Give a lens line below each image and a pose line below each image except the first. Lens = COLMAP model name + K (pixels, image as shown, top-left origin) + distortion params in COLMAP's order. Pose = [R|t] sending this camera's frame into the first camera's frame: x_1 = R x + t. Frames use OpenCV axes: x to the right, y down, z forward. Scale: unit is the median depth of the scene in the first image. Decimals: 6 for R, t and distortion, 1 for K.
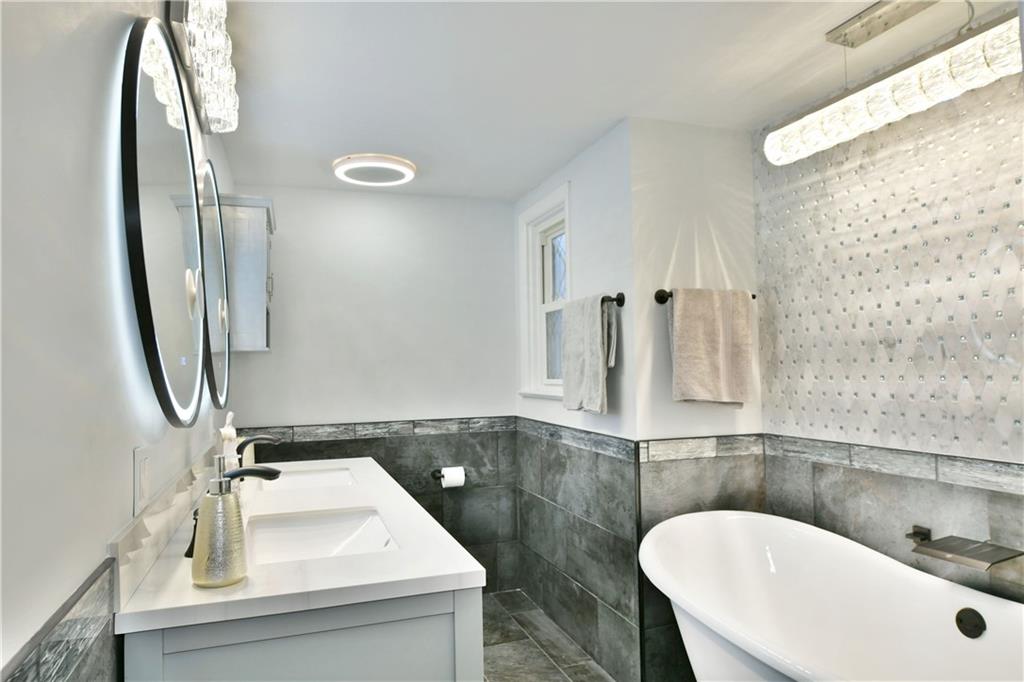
lens RADIAL K [[634.0, 0, 512.0], [0, 634.0, 341.0], [0, 0, 1]] dist [-0.000832, 0.000141]
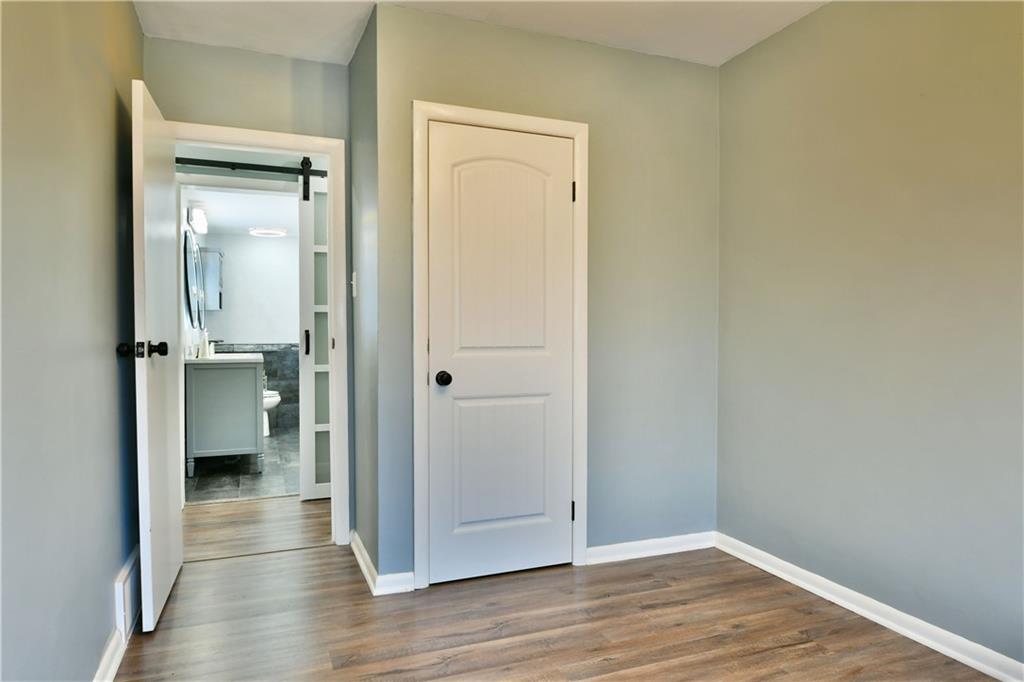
lens RADIAL K [[645.1, 0, 508.8], [0, 645.1, 341.5], [0, 0, 1]] dist [-0.013225, -0.002388]
pose [[0.999524, 0.015069, 0.026918, 0.626301], [-0.016699, 0.997974, 0.061385, -0.032611], [-0.025938, -0.061805, 0.997751, -1.429270]]
